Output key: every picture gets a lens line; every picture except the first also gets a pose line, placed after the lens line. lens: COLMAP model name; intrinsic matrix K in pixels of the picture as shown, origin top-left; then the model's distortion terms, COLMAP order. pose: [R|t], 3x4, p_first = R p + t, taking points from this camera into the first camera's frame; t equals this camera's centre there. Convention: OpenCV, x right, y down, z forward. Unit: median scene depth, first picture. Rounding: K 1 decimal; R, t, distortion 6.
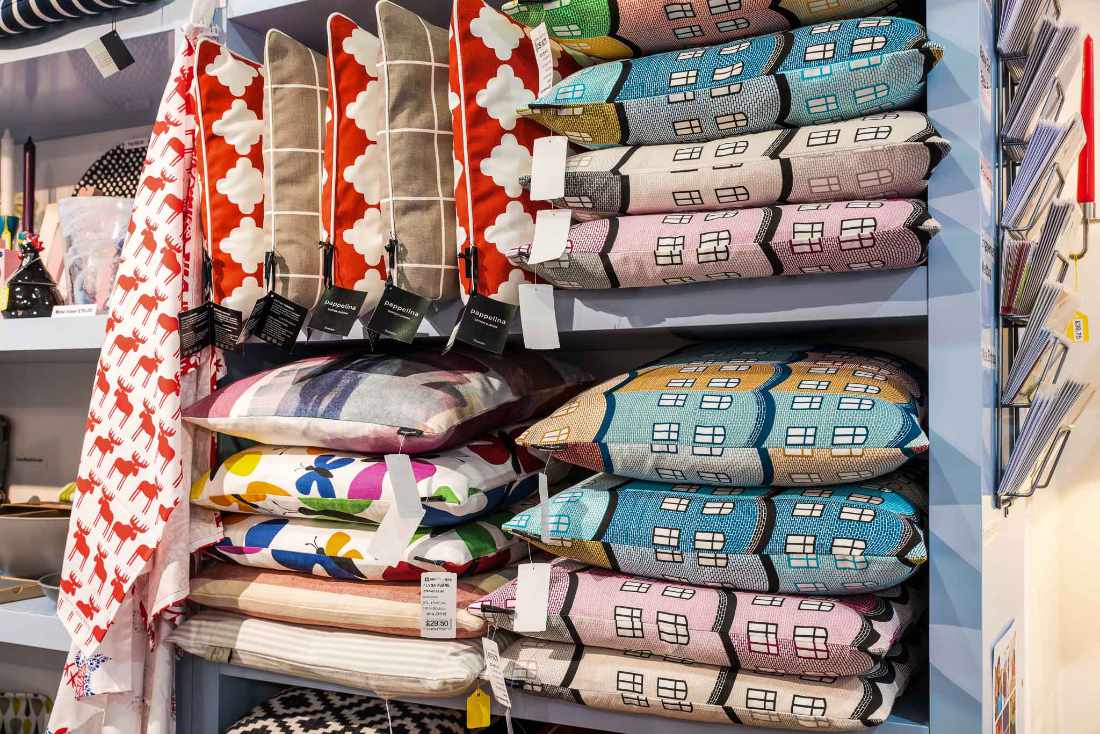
lens RADIAL K [[1102.1, 0, 552.9], [0, 1102.1, 398.0], [0, 0, 1]] dist [0.010467, 0.013132]
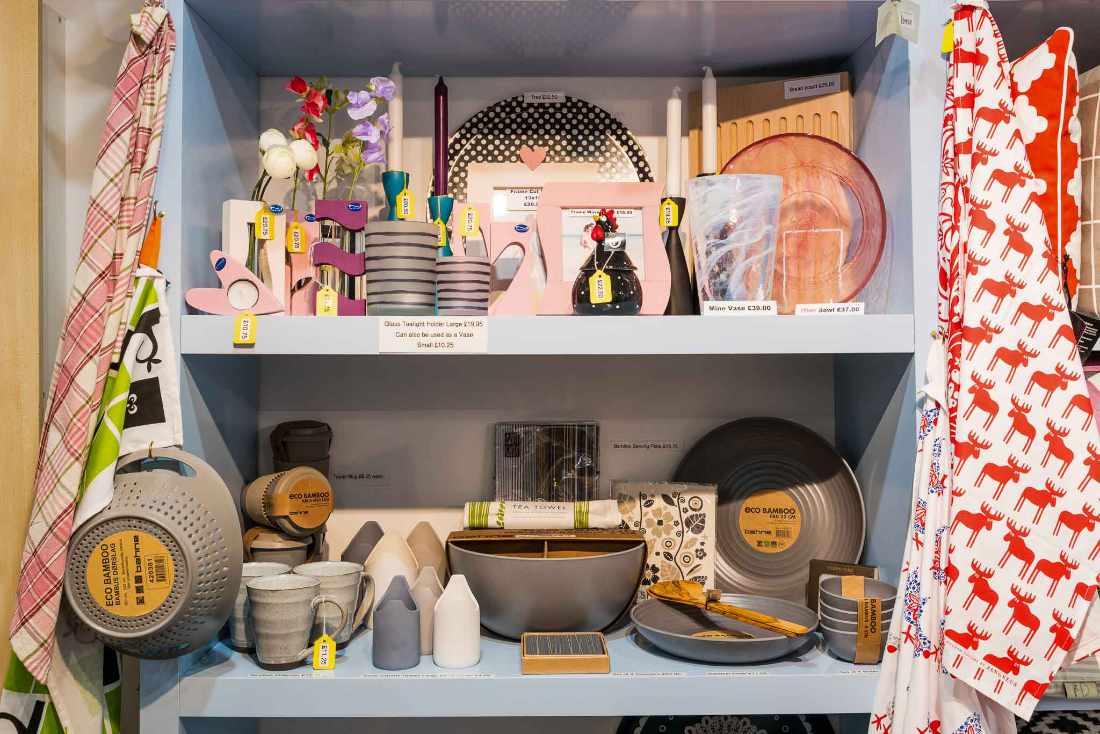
lens RADIAL K [[1053.1, 0, 549.5], [0, 1053.1, 309.3], [0, 0, 1]] dist [-0.007341, -0.007085]
pose [[0.885245, 0.004983, 0.465099, -1.139632], [0.006711, 0.999702, -0.023484, -0.072475], [-0.465077, 0.023910, 0.884947, 0.429830]]
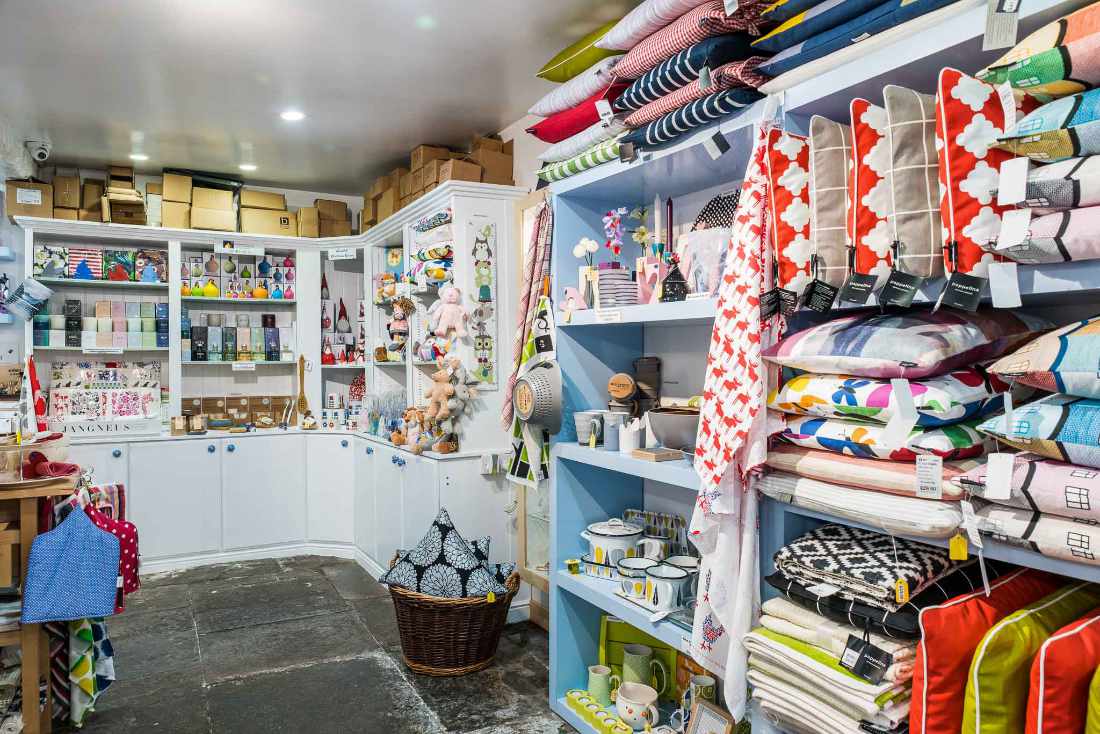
lens RADIAL K [[749.9, 0, 550.0], [0, 749.9, 367.0], [0, 0, 1]] dist [-0.009716, -0.000986]
pose [[0.836168, 0.000296, -0.548473, 0.023799], [0.014273, 0.999649, 0.022298, 0.003449], [0.548288, -0.026473, 0.835871, -0.142869]]
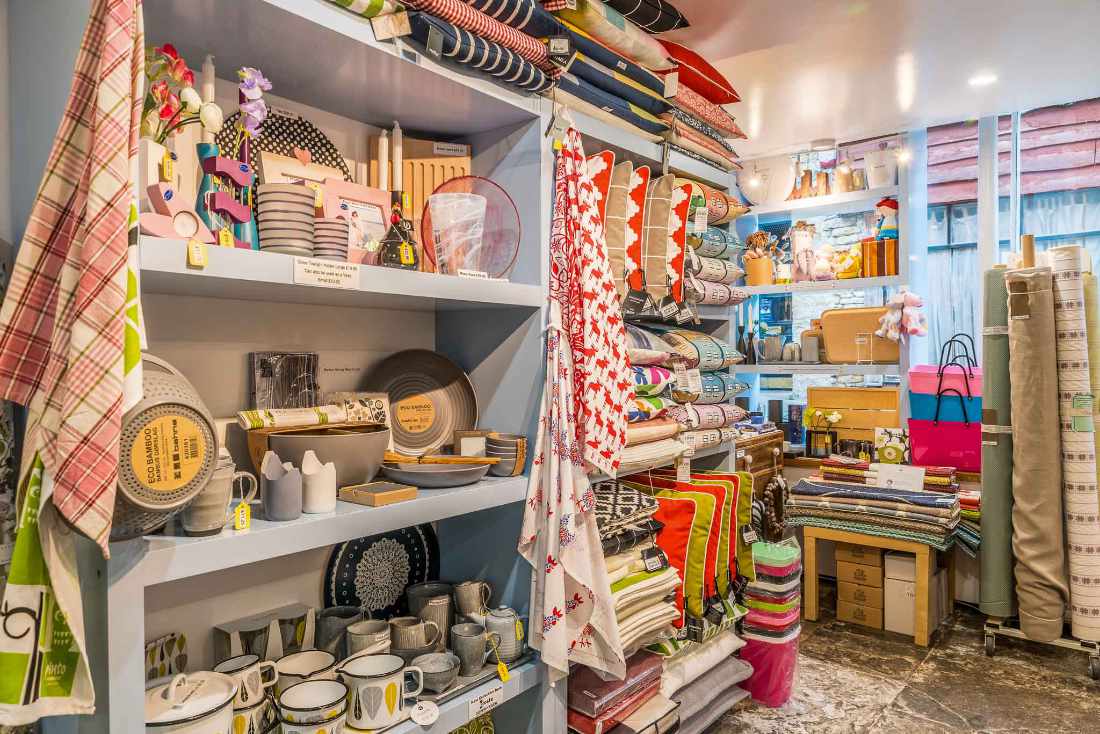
lens RADIAL K [[749.9, 0, 550.0], [0, 749.9, 367.0], [0, 0, 1]] dist [-0.009716, -0.000986]
pose [[0.182330, -0.020405, 0.983026, -1.662878], [-0.009632, 0.999700, 0.022537, 0.021142], [-0.983190, -0.013577, 0.182078, 0.876875]]
